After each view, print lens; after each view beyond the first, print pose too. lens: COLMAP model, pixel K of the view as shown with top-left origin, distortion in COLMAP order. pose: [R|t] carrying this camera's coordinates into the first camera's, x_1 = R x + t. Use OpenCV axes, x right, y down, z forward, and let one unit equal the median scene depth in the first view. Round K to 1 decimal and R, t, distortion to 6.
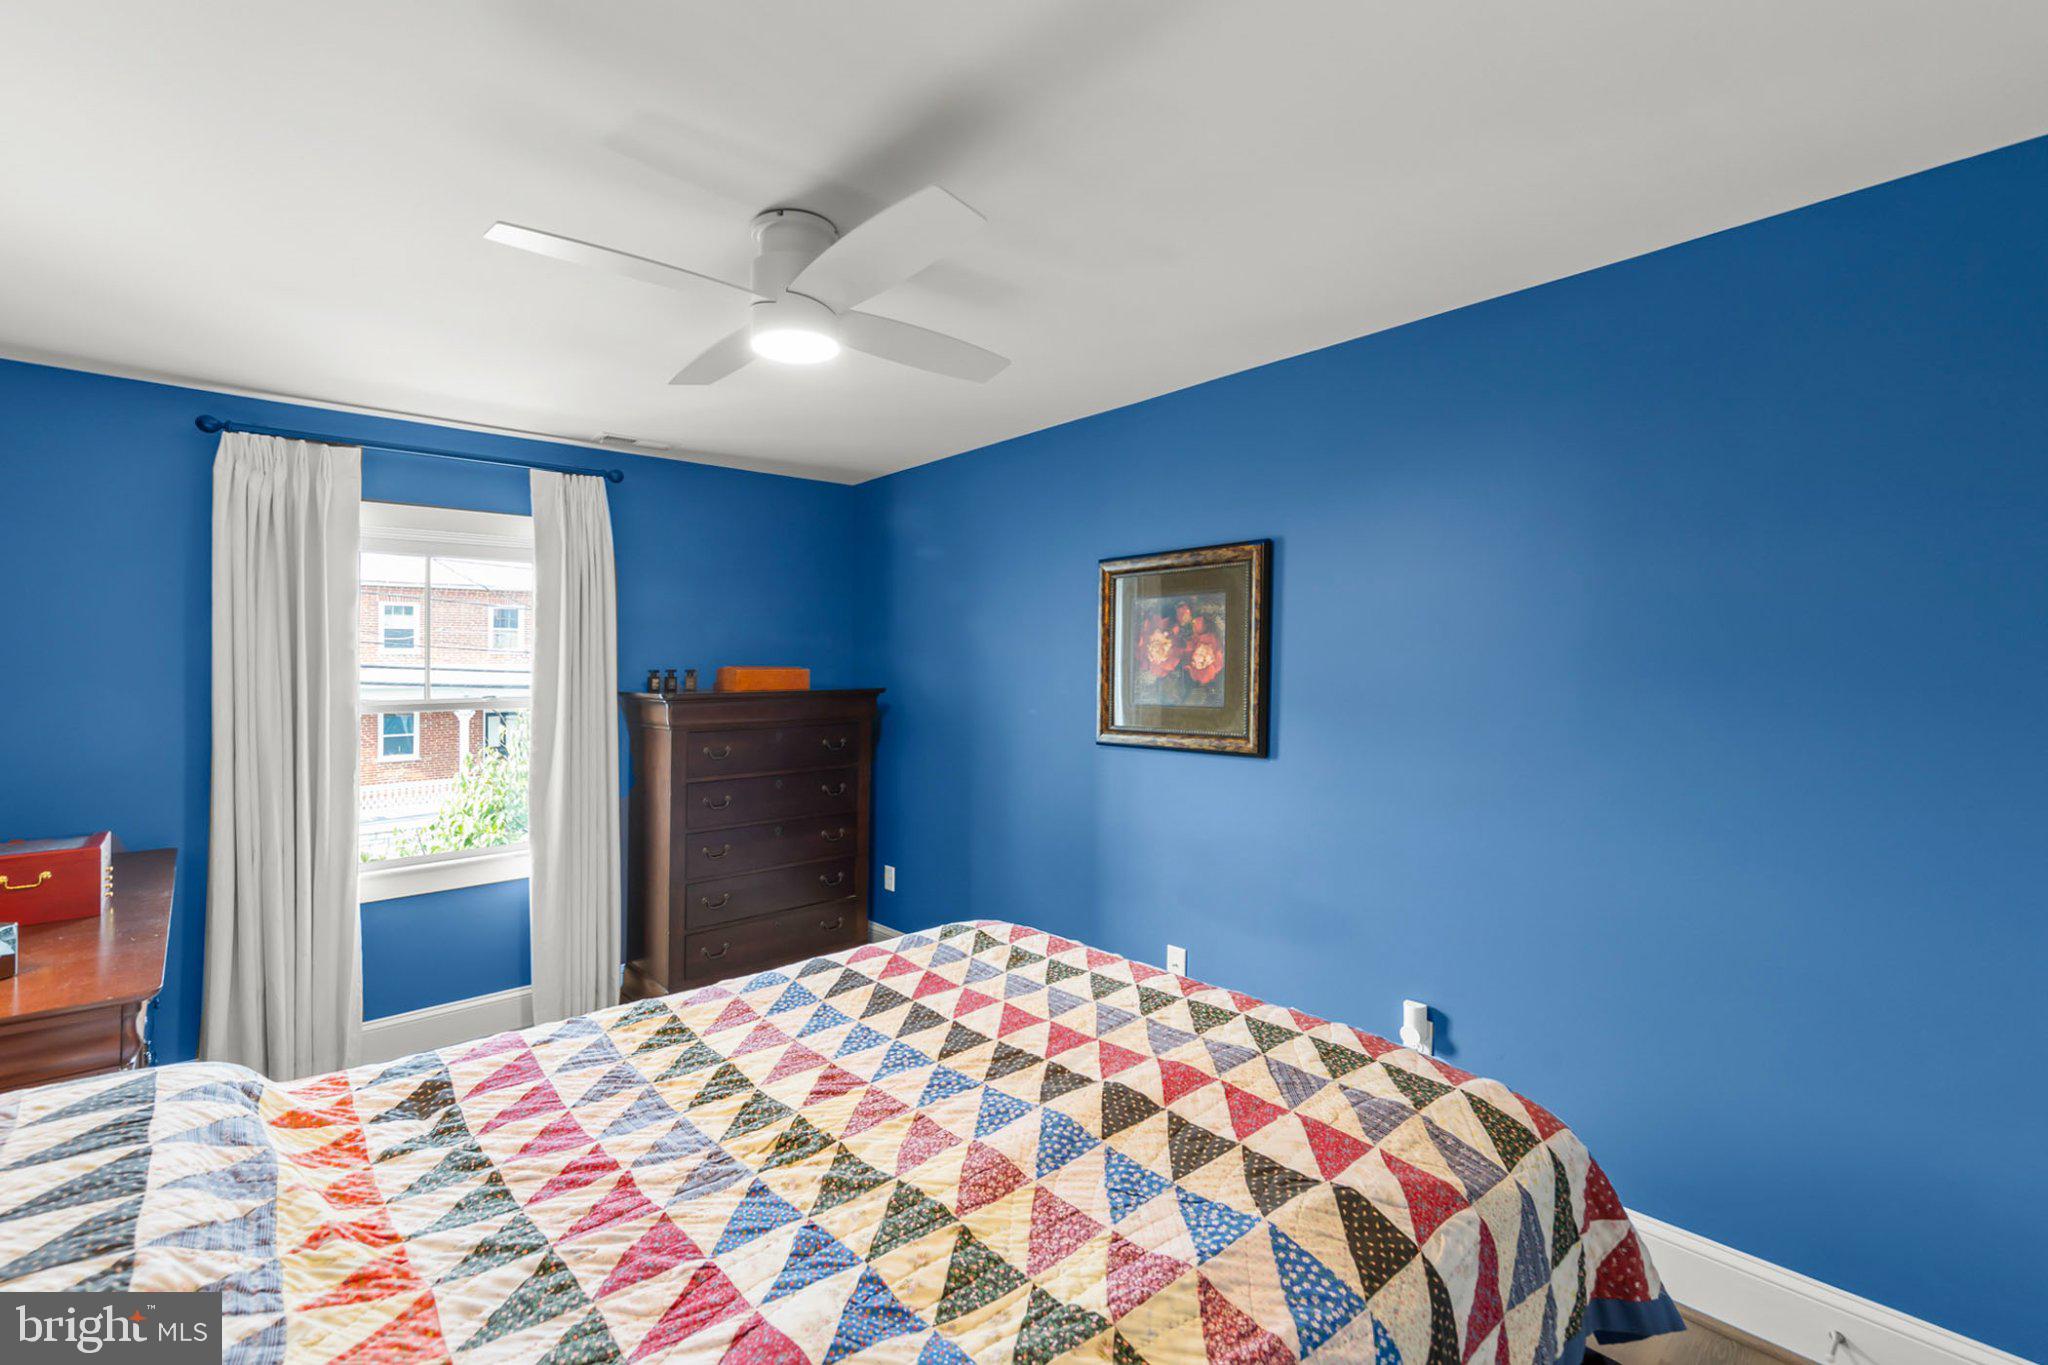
lens RADIAL K [[879.6, 0, 1006.6], [0, 879.6, 679.7], [0, 0, 1]] dist [0.007458, -0.000217]
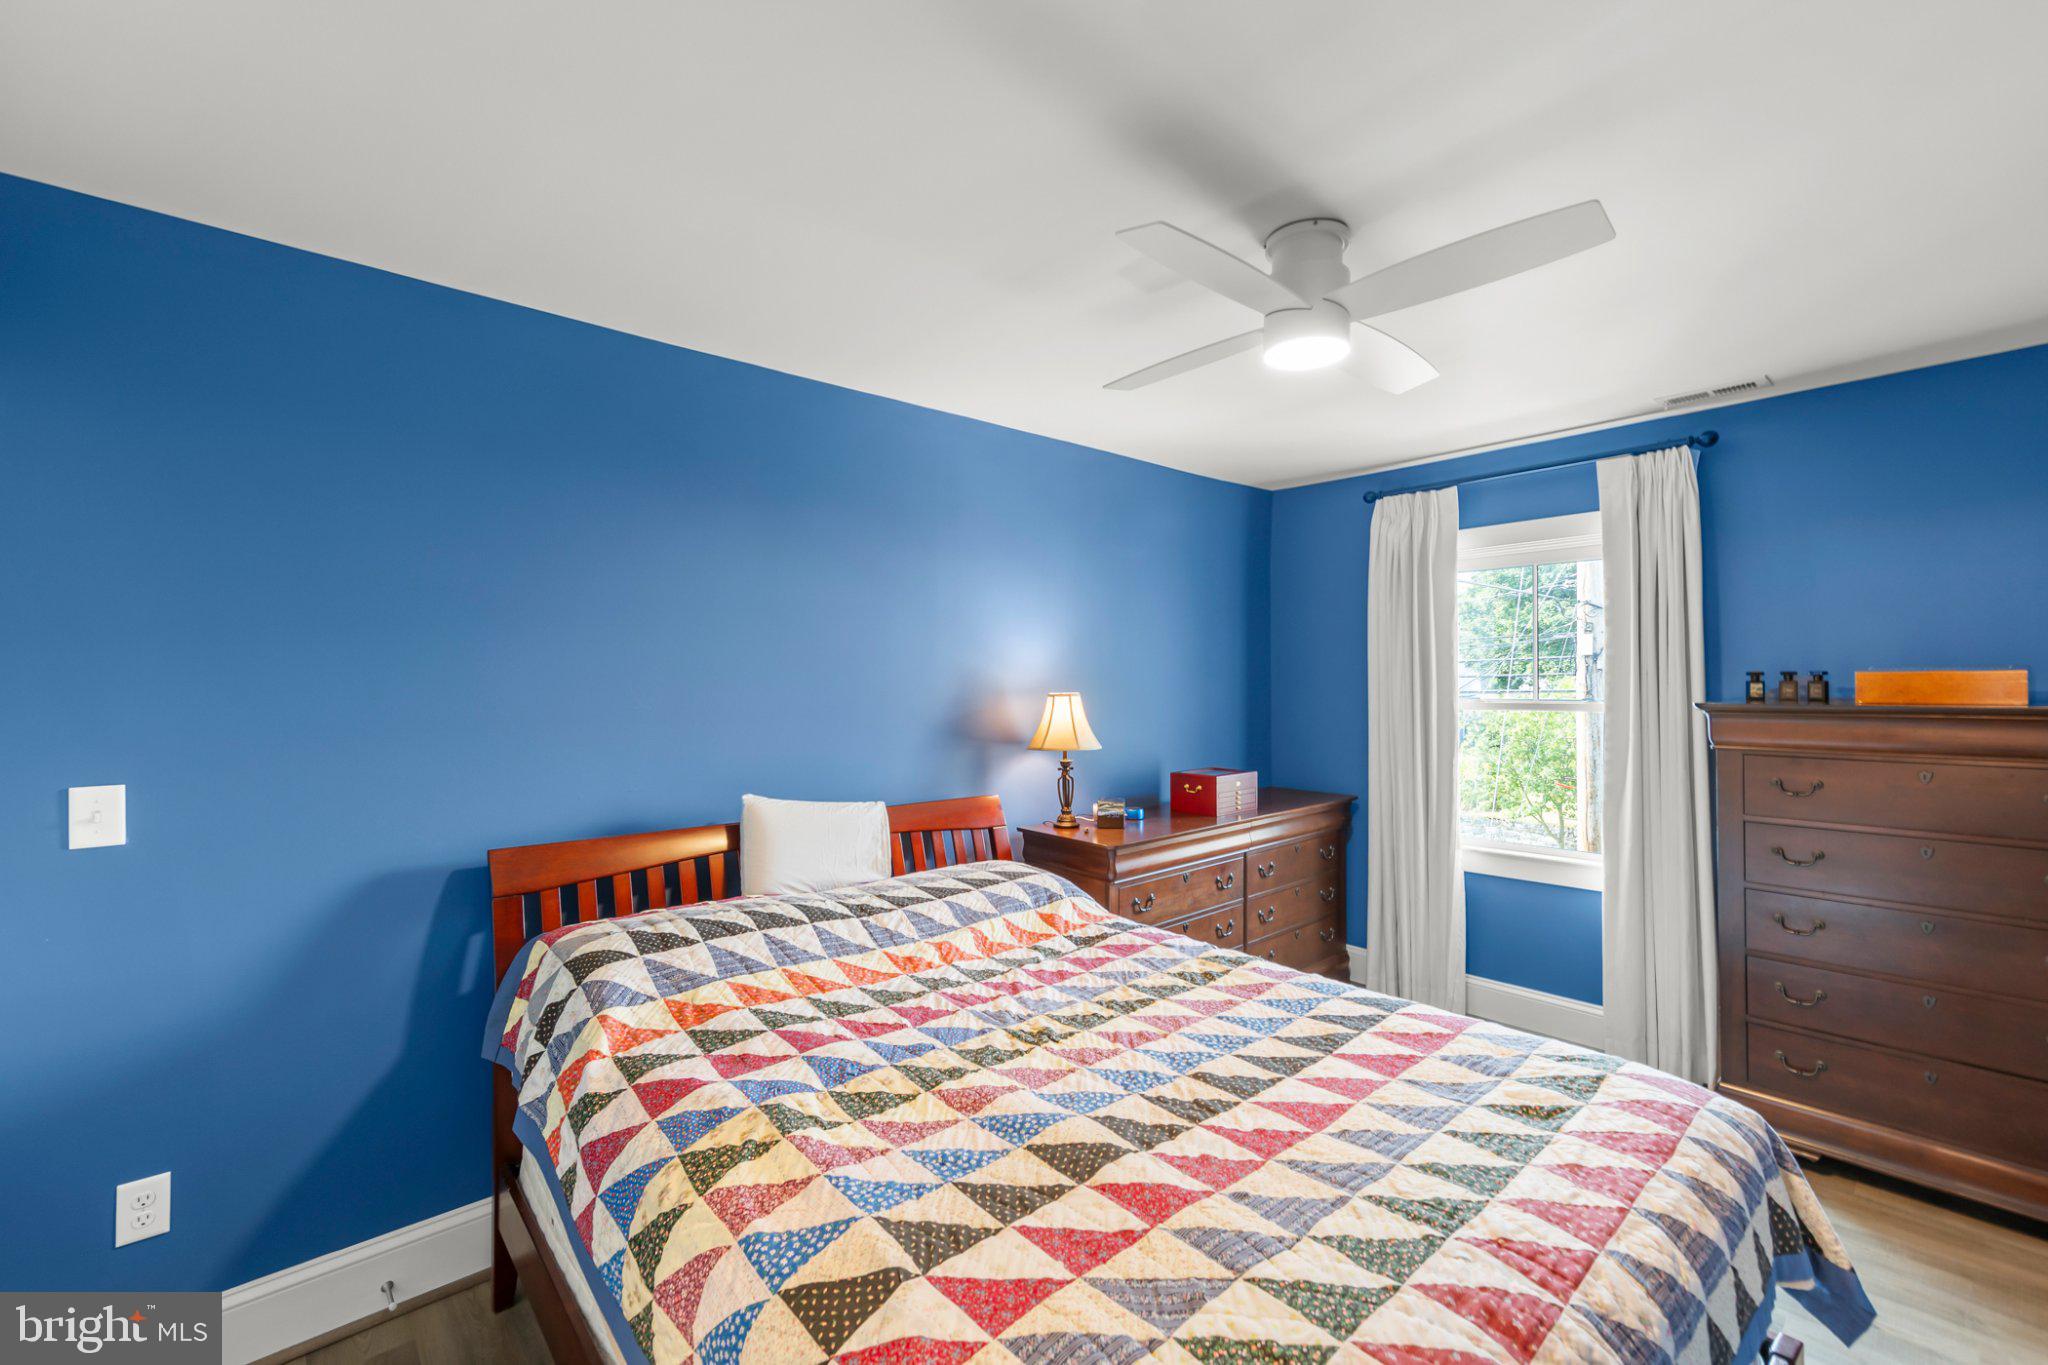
lens RADIAL K [[879.6, 0, 1005.3], [0, 879.6, 675.5], [0, 0, 1]] dist [0.007458, -0.000217]
pose [[-0.010860, 0.005713, -0.999925, 0.890178], [-0.006634, 0.999961, 0.005785, -0.019502], [0.999919, 0.006696, -0.010821, 0.787891]]
